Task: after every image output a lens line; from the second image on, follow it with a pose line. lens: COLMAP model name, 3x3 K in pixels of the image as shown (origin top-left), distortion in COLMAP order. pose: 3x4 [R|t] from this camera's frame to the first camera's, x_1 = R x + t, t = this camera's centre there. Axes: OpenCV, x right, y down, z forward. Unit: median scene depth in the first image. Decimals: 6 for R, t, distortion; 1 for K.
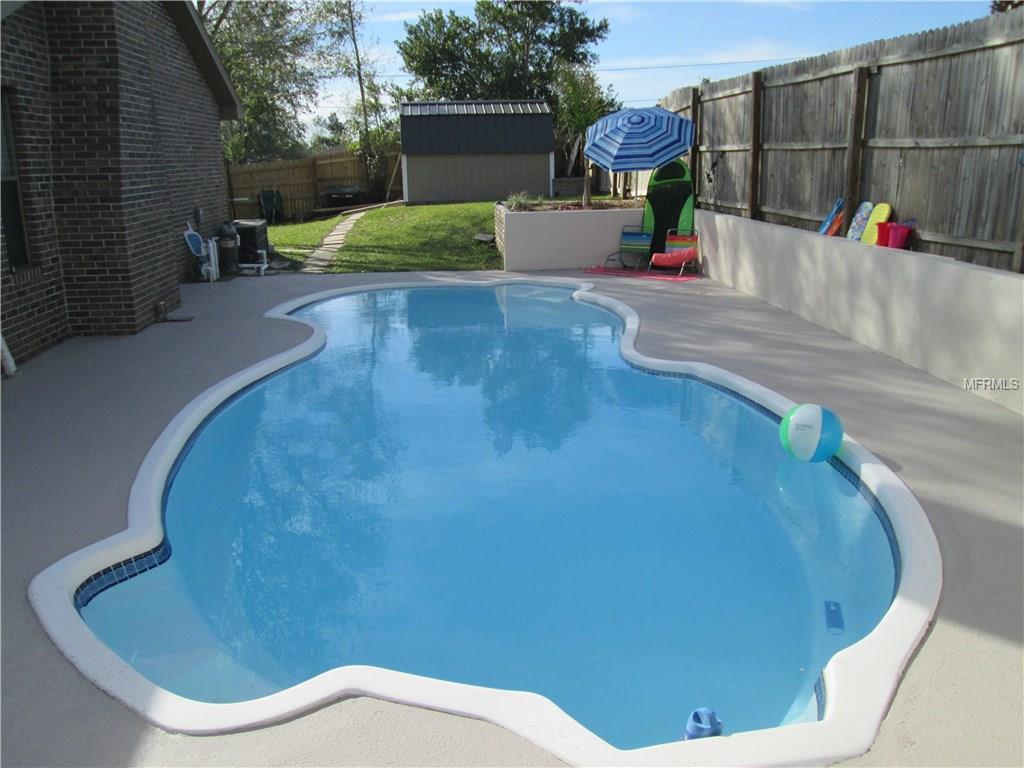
lens RADIAL K [[850.3, 0, 513.9], [0, 850.3, 378.9], [0, 0, 1]] dist [-0.049110, 0.027200]
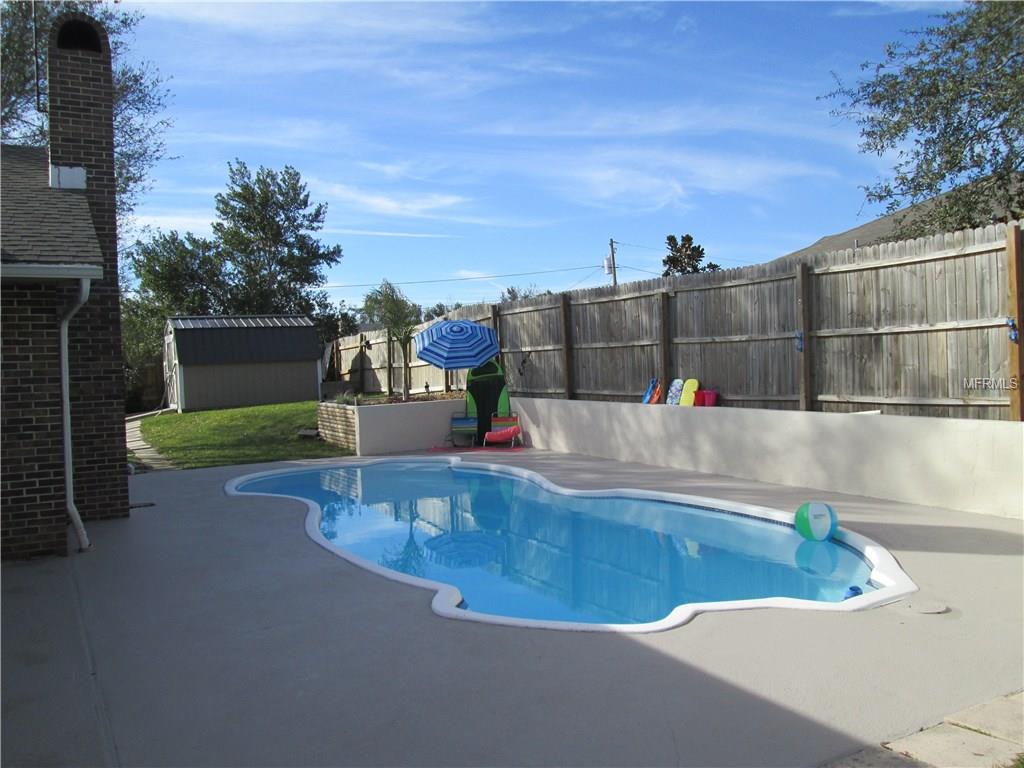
lens RADIAL K [[850.3, 0, 518.7], [0, 850.3, 390.5], [0, 0, 1]] dist [-0.049110, 0.027200]
pose [[0.916935, -0.035473, 0.397457, -0.423329], [0.124746, 0.971600, -0.201076, 0.073363], [-0.379037, 0.233955, 0.895319, -0.222508]]
